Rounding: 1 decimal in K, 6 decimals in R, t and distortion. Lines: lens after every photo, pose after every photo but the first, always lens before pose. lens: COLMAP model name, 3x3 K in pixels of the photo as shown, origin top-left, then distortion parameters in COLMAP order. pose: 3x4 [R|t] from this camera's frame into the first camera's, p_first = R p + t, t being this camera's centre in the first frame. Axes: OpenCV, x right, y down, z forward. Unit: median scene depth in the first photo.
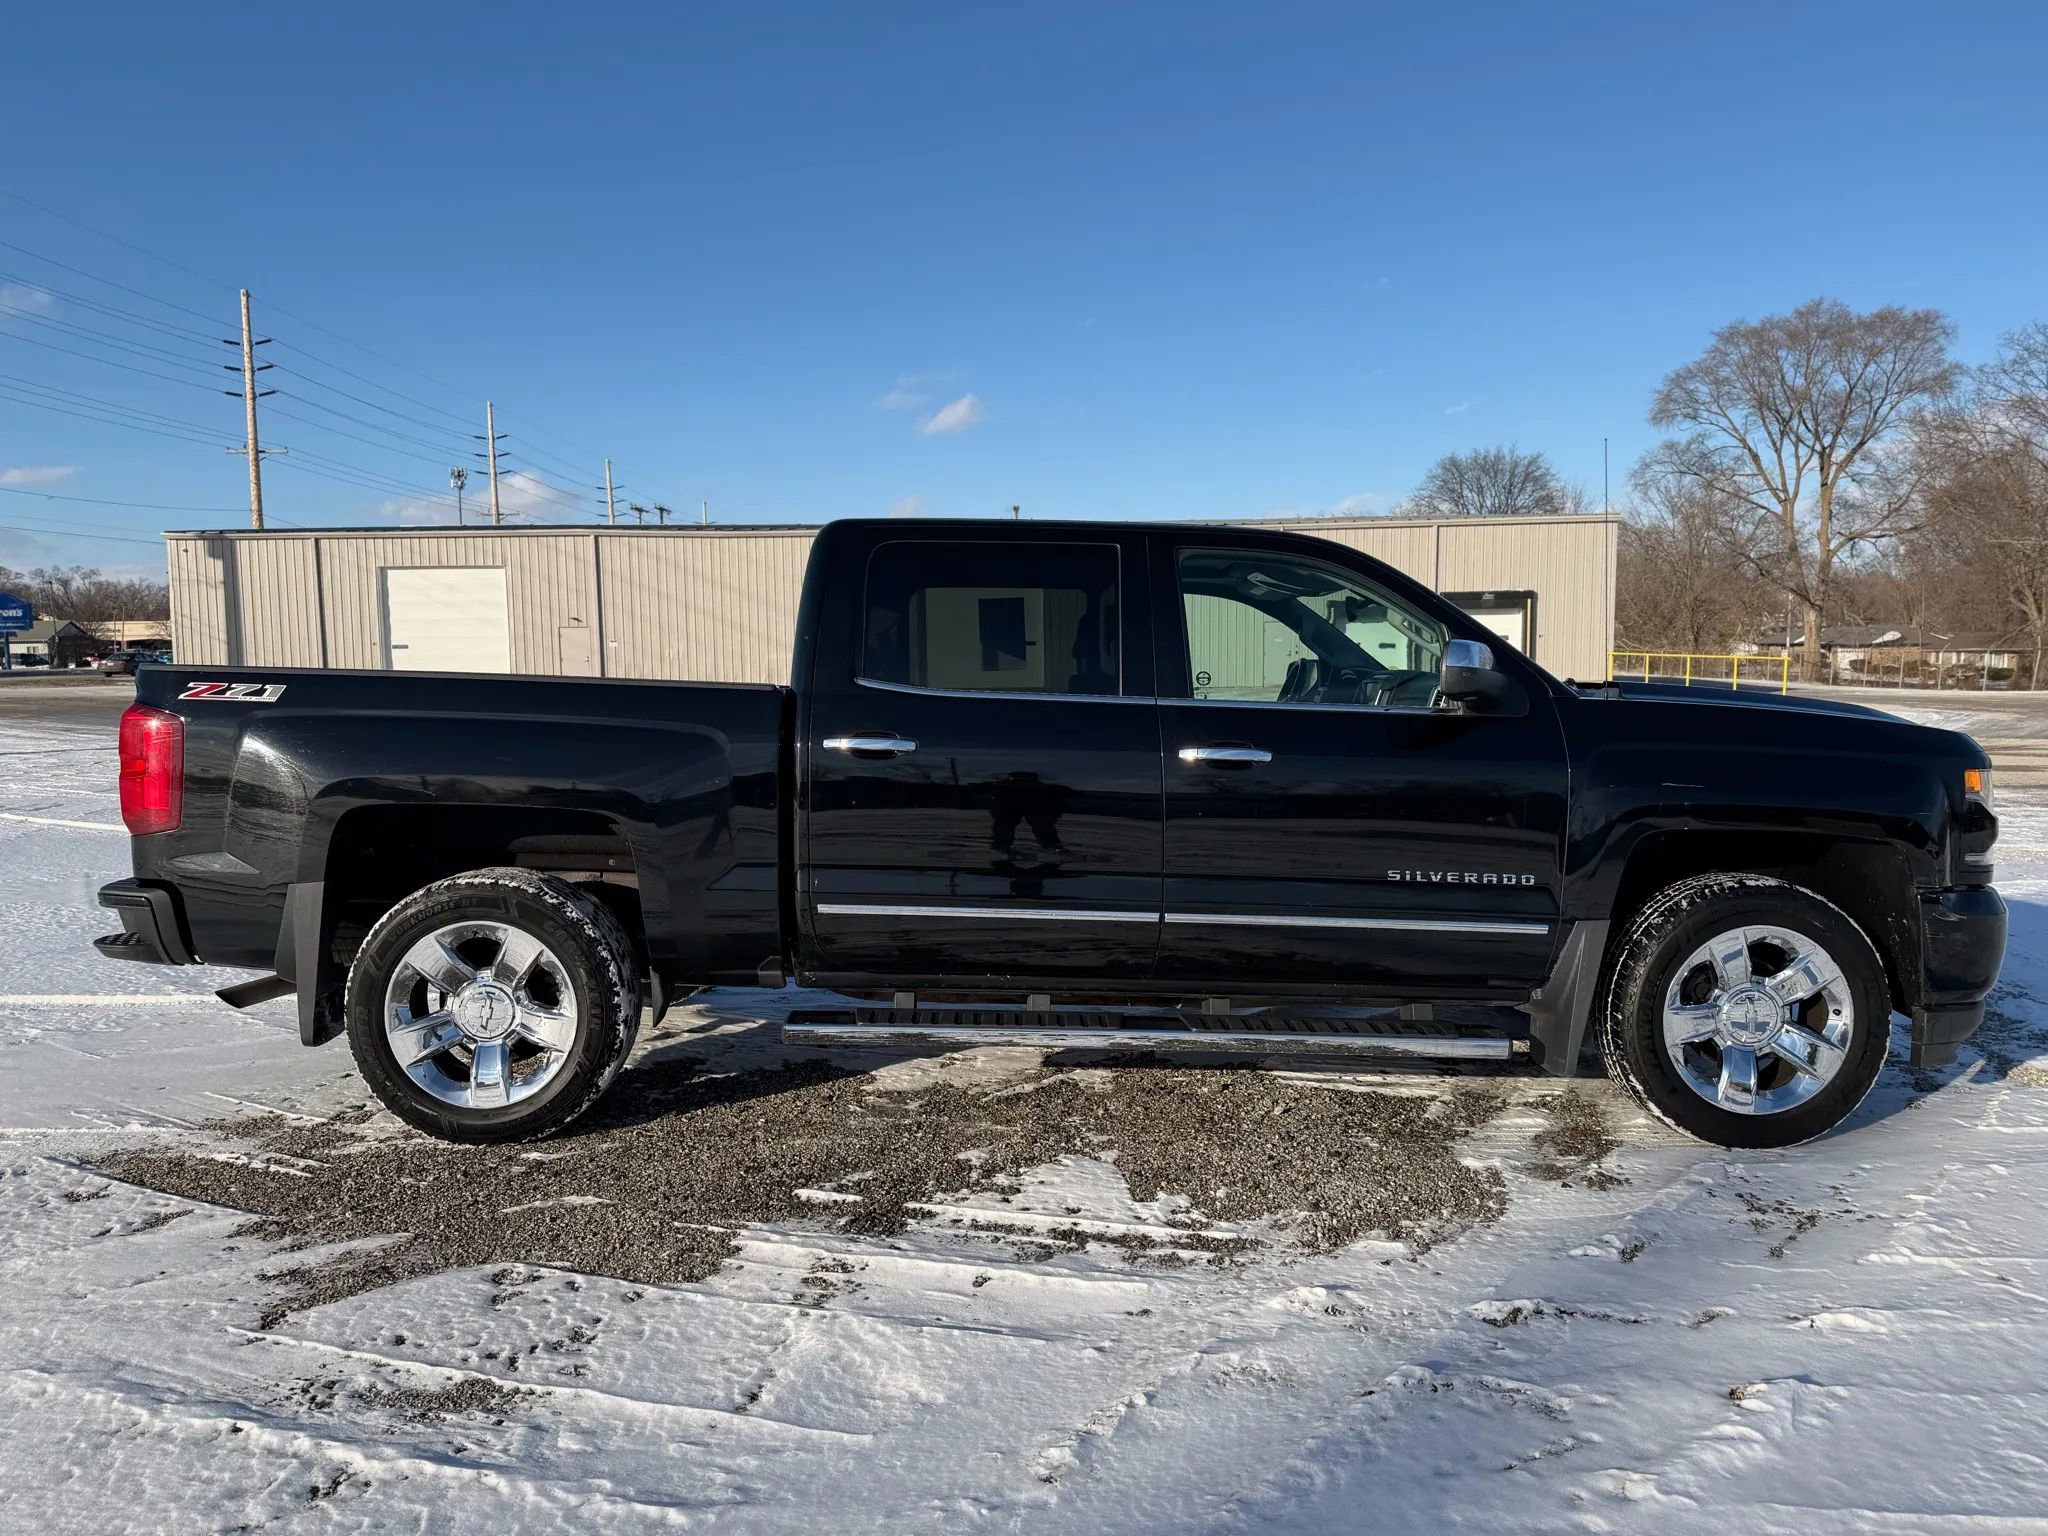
lens RADIAL K [[1470.2, 0, 1082.6], [0, 1470.2, 774.0], [0, 0, 1]] dist [0.022527, -0.003841]
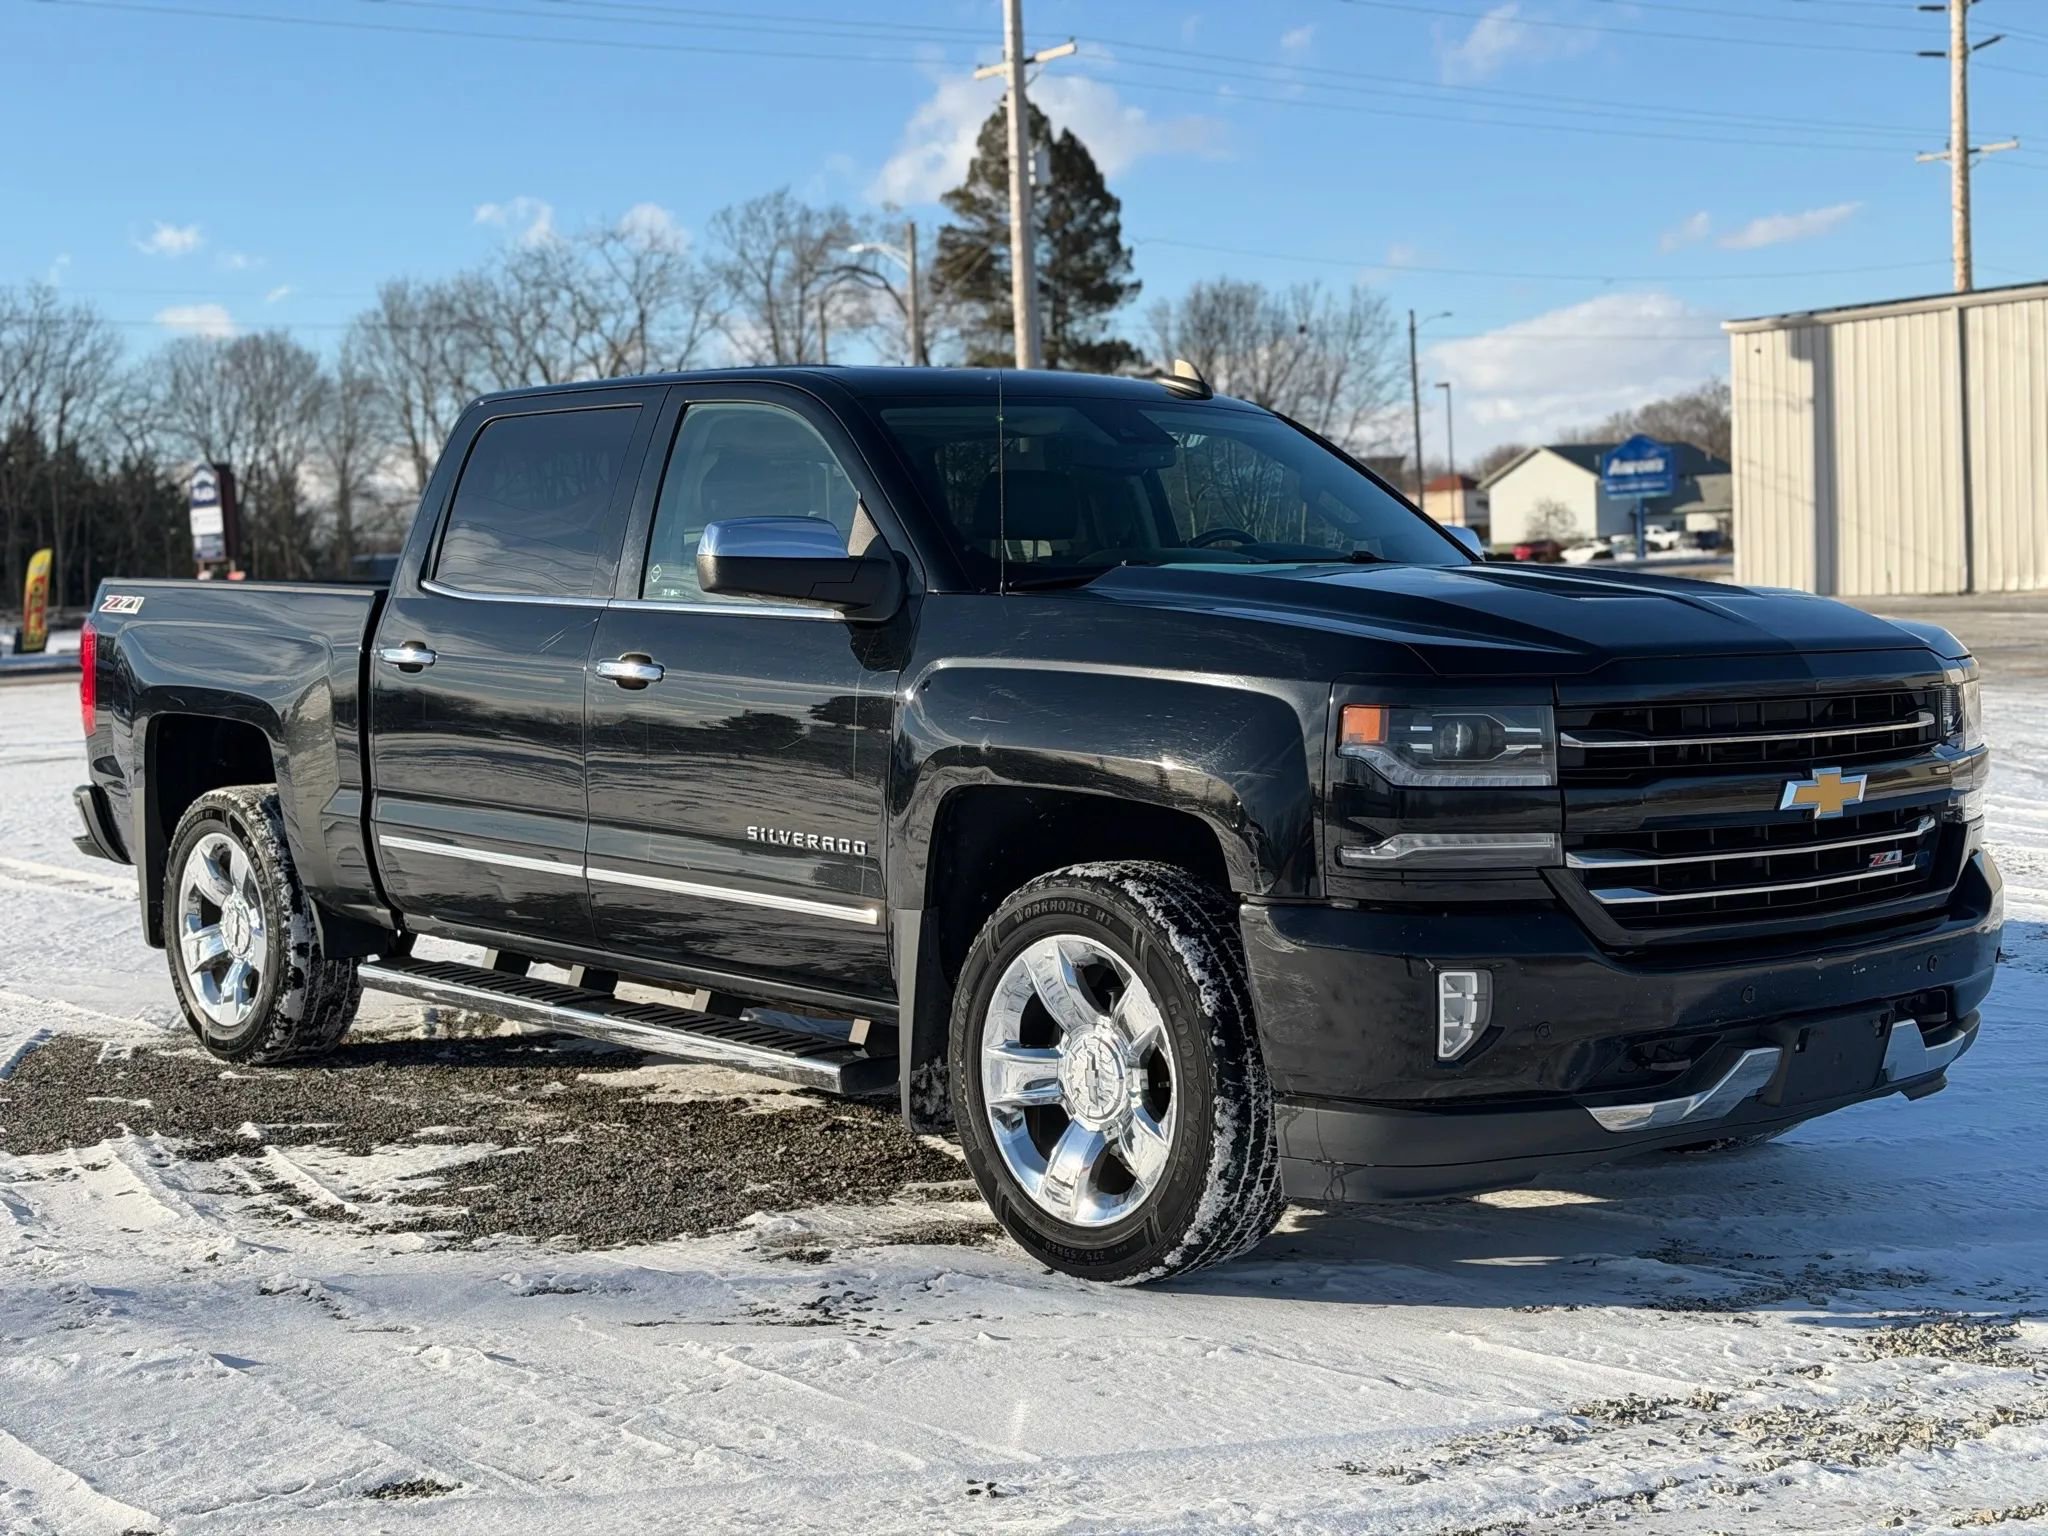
lens RADIAL K [[2975.6, 0, 1024.0], [0, 2975.6, 768.0], [0, 0, 1]] dist [0.127767, -0.142124]
pose [[0.647227, 0.030871, -0.761672, 1.458456], [-0.026181, 0.999490, 0.018263, 0.004336], [0.761848, 0.008121, 0.647705, 0.117910]]
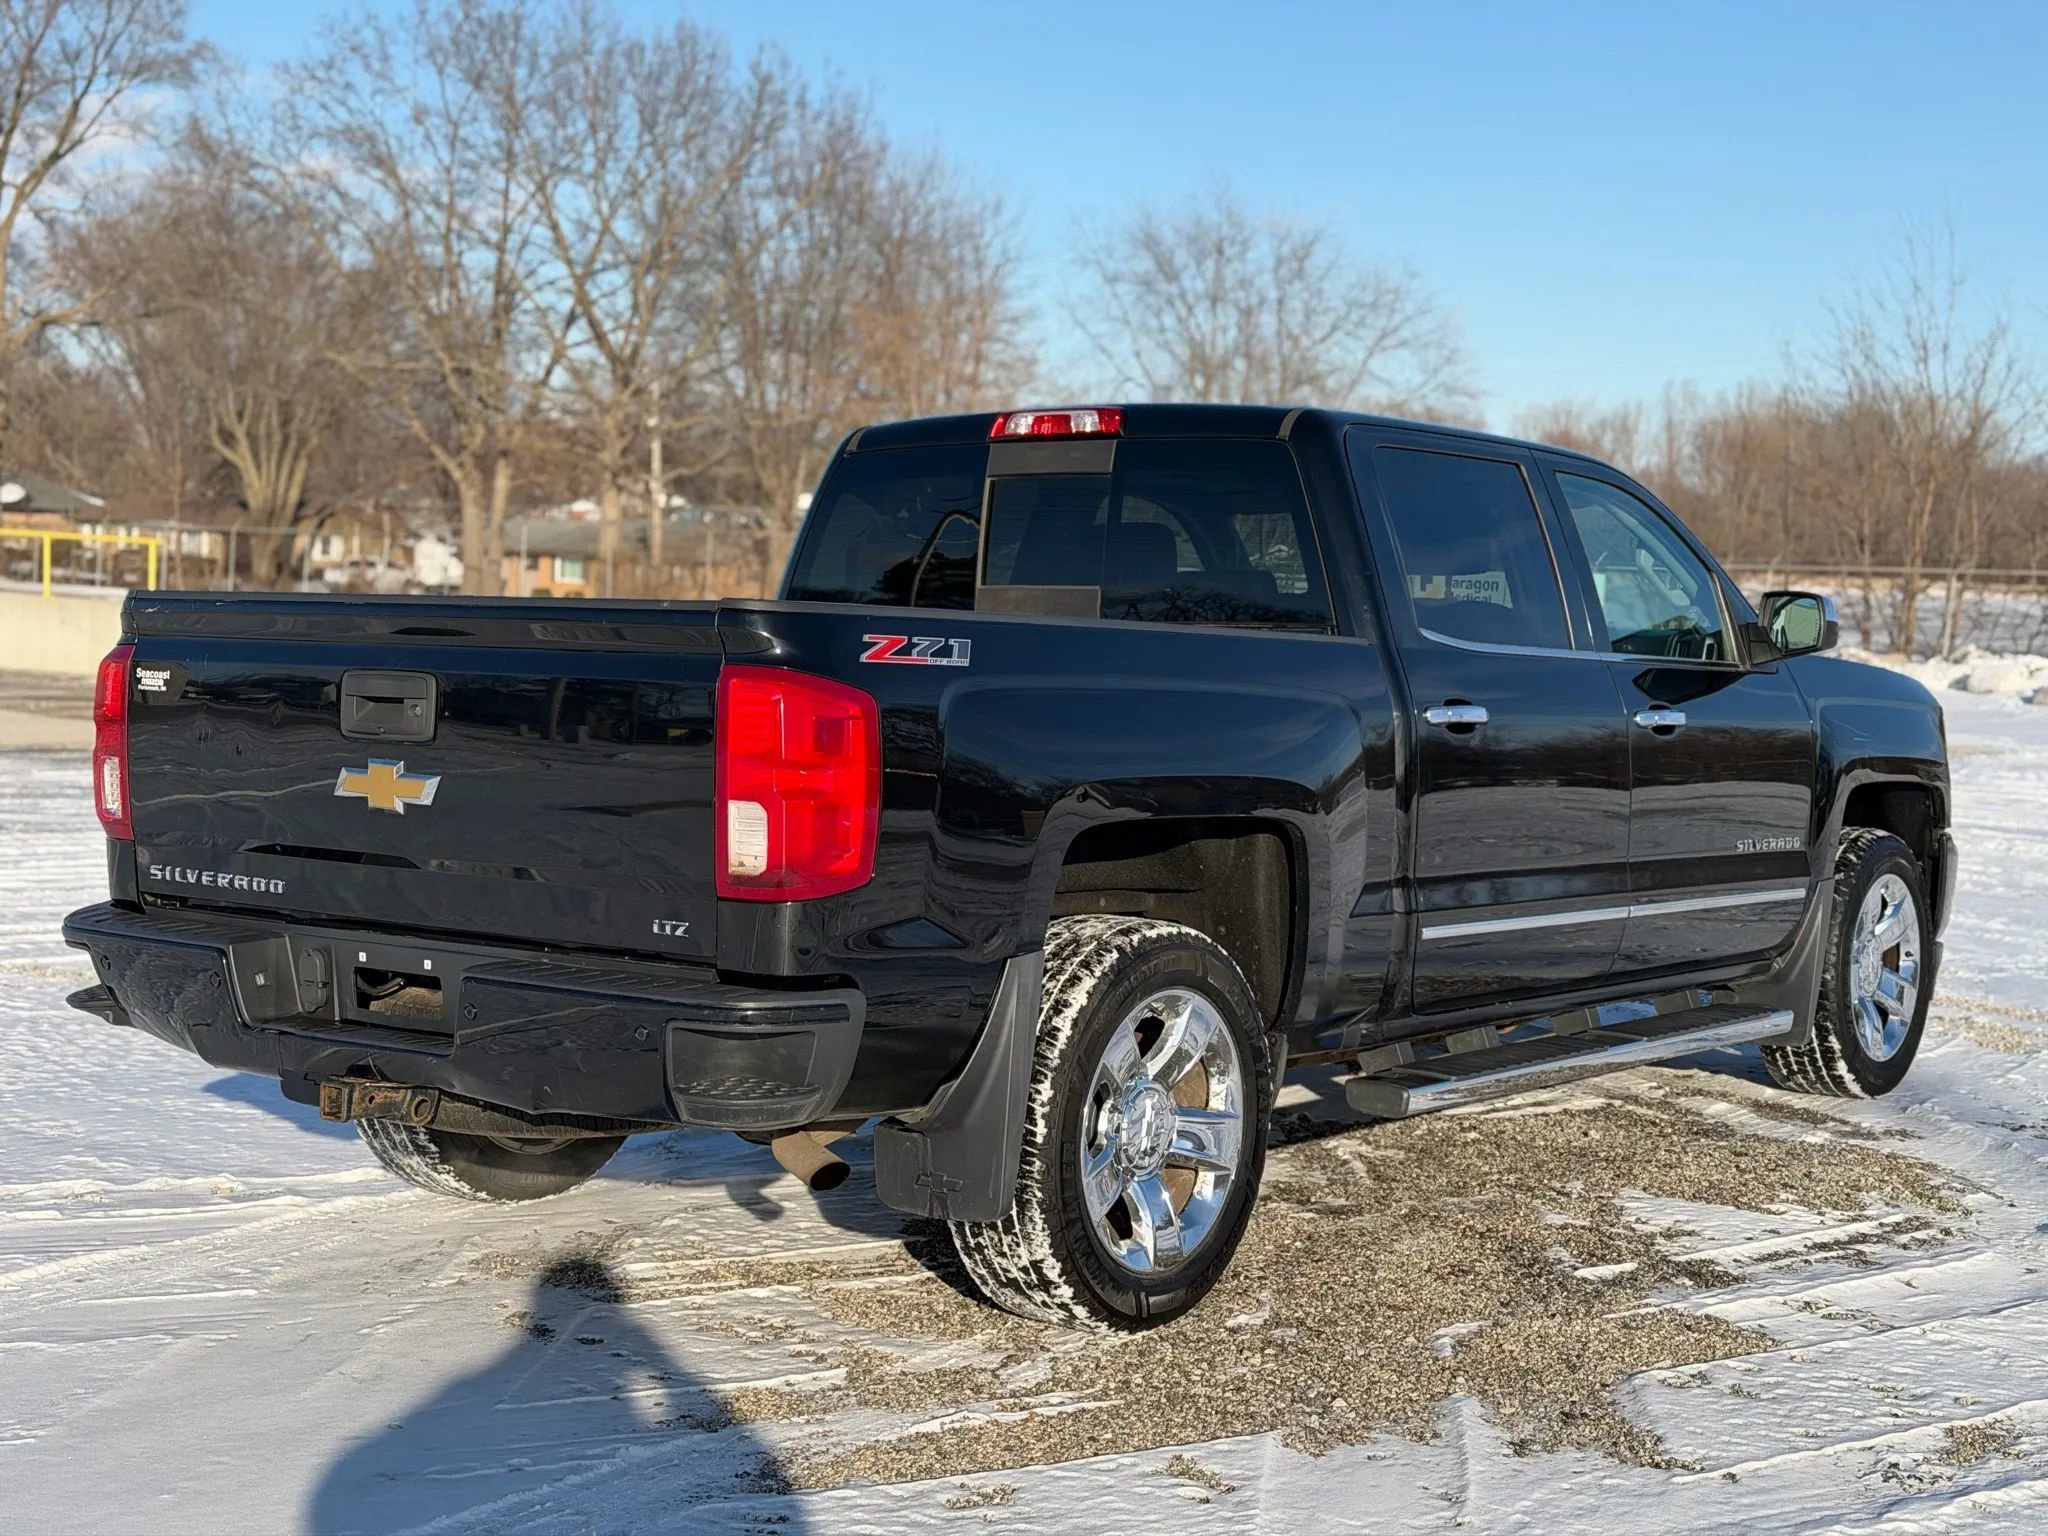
lens RADIAL K [[2925.3, 0, 1024.0], [0, 2925.3, 768.0], [0, 0, 1]] dist [0.125944, -0.075360]
pose [[0.596178, -0.035417, 0.802071, -1.505445], [0.029663, 0.999316, 0.022078, -0.032610], [-0.802304, 0.010630, 0.596821, 0.257239]]
